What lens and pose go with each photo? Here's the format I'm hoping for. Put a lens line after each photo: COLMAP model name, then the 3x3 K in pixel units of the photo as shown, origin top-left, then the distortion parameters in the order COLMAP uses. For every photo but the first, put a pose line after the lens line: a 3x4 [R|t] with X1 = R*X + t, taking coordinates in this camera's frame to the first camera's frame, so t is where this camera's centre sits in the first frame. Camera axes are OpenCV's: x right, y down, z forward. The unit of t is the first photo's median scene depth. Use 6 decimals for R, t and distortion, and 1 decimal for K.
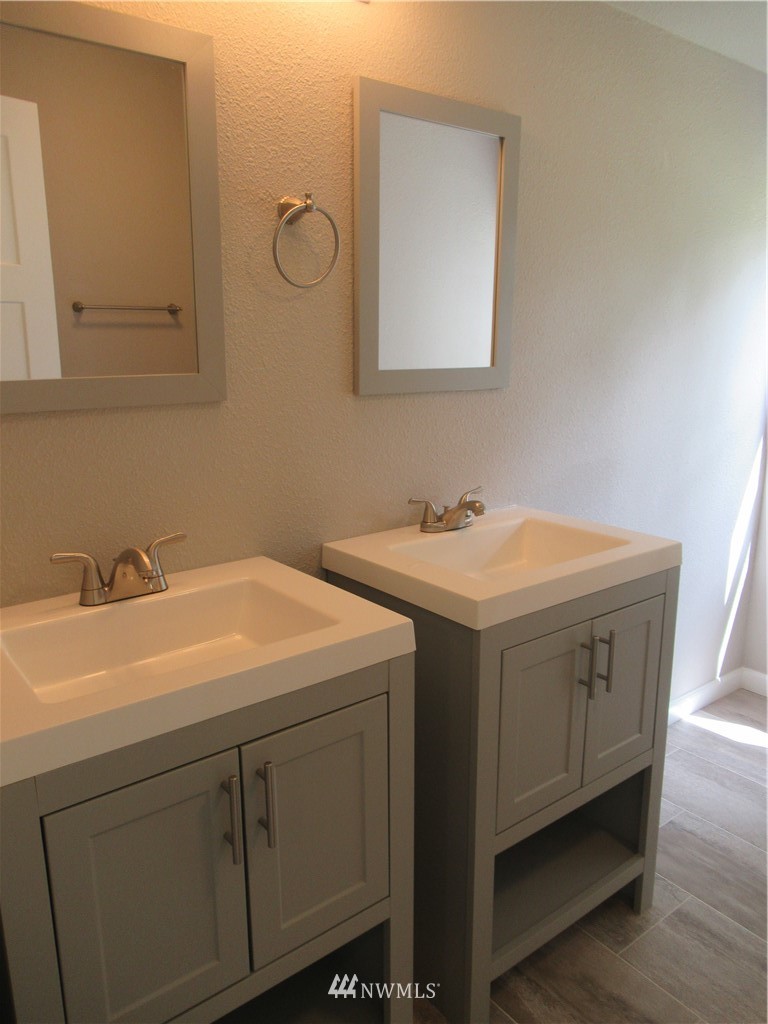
lens RADIAL K [[774.2, 0, 379.8], [0, 774.2, 512.1], [0, 0, 1]] dist [0.003619, -0.001773]
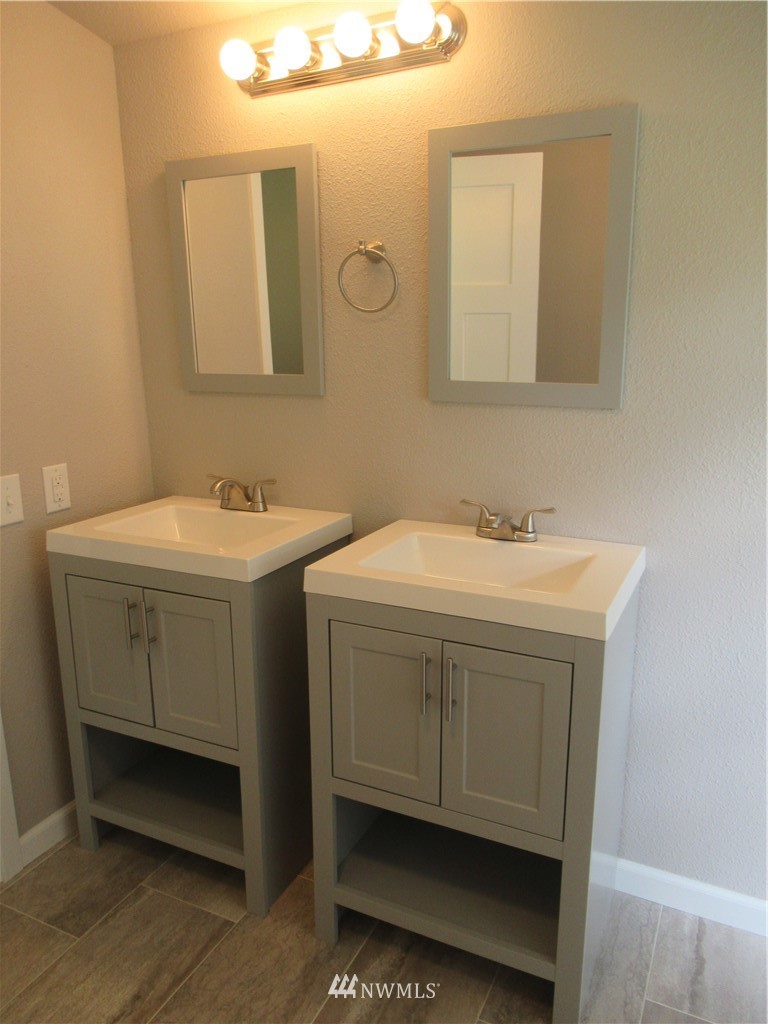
lens RADIAL K [[774.2, 0, 379.7], [0, 774.2, 513.4], [0, 0, 1]] dist [0.003619, -0.001773]
pose [[0.431712, 0.204751, -0.878466, 1.064485], [-0.194056, 0.972174, 0.131225, -0.132648], [0.880890, 0.113820, 0.459432, 0.446607]]
